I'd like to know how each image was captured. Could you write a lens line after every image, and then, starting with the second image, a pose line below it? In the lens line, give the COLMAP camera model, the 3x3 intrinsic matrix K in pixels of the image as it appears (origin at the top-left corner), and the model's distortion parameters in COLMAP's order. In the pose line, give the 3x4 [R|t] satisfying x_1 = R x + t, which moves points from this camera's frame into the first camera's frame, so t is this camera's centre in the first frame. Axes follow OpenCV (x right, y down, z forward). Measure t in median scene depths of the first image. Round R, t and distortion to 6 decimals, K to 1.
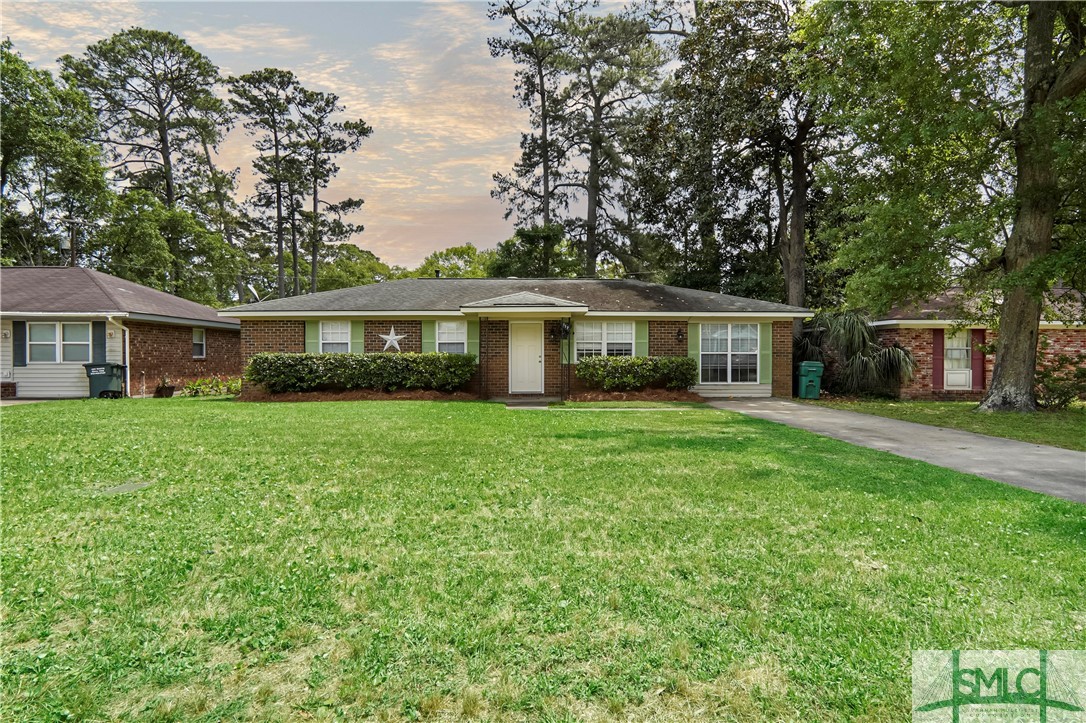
lens RADIAL K [[608.8, 0, 558.3], [0, 608.8, 357.5], [0, 0, 1]] dist [-0.043992, -0.000143]
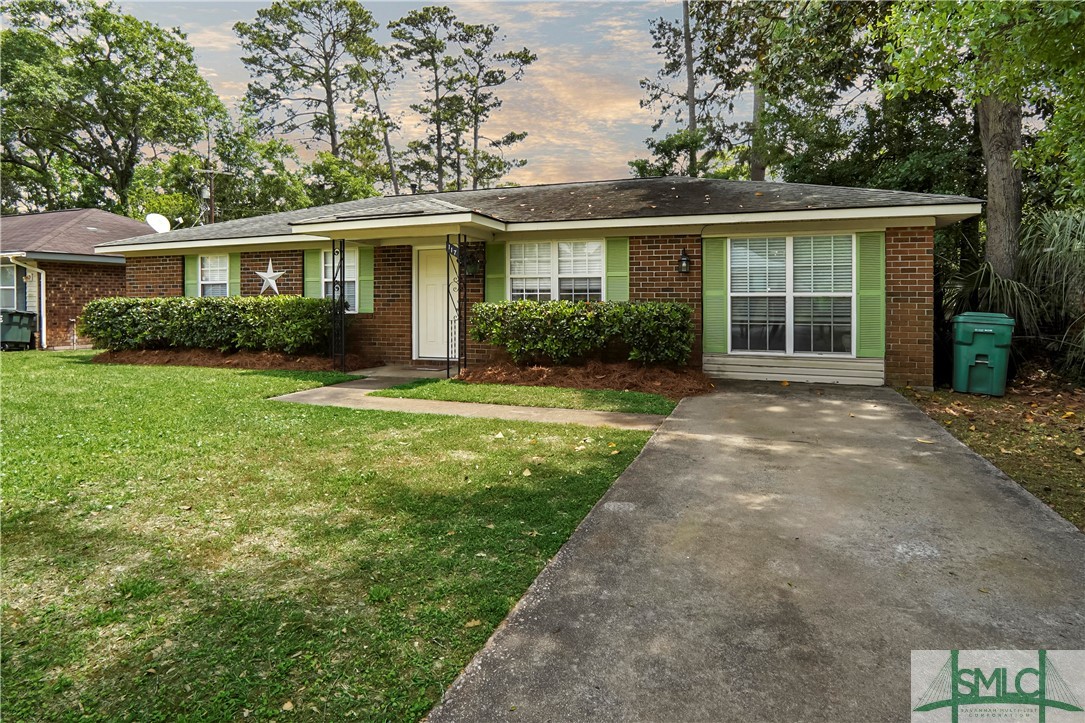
lens RADIAL K [[618.4, 0, 542.2], [0, 618.4, 299.7], [0, 0, 1]] dist [-0.030660, 0.002135]
pose [[0.916277, -0.002576, -0.400536, 0.298529], [0.003621, 0.999992, 0.001852, -0.004362], [0.400528, -0.003147, 0.916279, 0.450630]]
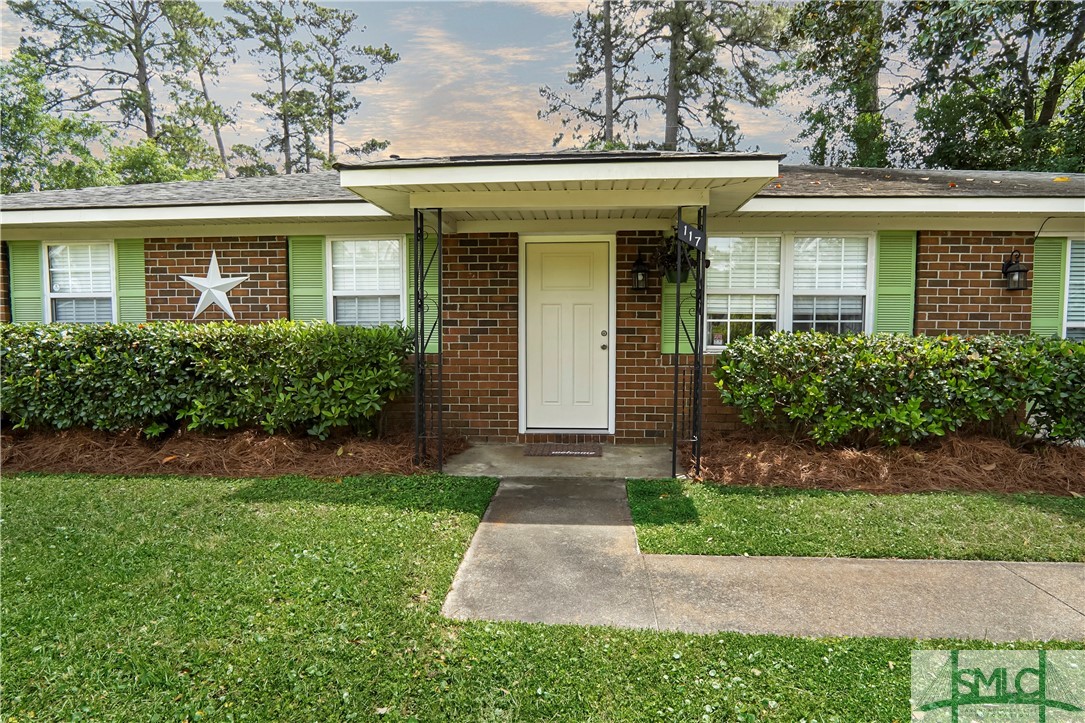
lens RADIAL K [[603.9, 0, 542.5], [0, 603.9, 361.5], [0, 0, 1]] dist [-0.029224, 0.010379]
pose [[0.992490, 0.008373, -0.122037, -0.021468], [-0.001318, 0.998329, 0.057779, -0.005539], [0.122317, -0.057184, 0.990842, 0.627941]]
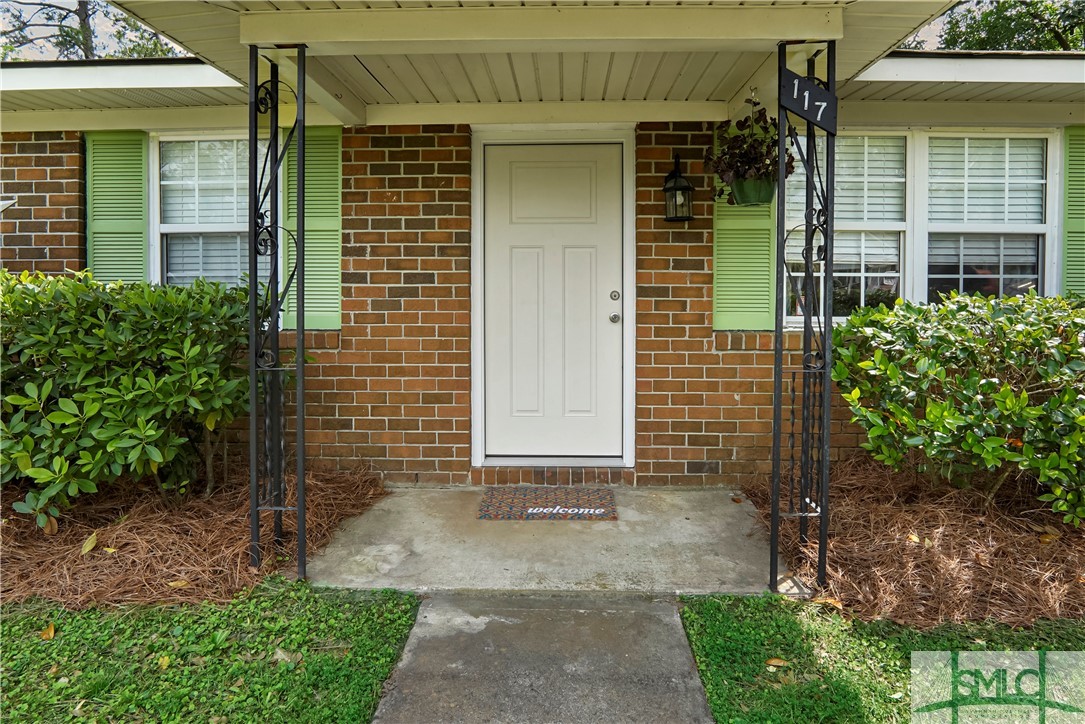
lens RADIAL K [[618.4, 0, 542.2], [0, 618.4, 300.2], [0, 0, 1]] dist [-0.030660, 0.002135]
pose [[0.996175, 0.003889, -0.087289, -0.035863], [-0.001823, 0.999716, 0.023741, -0.005245], [0.087357, -0.023491, 0.995900, 0.768350]]
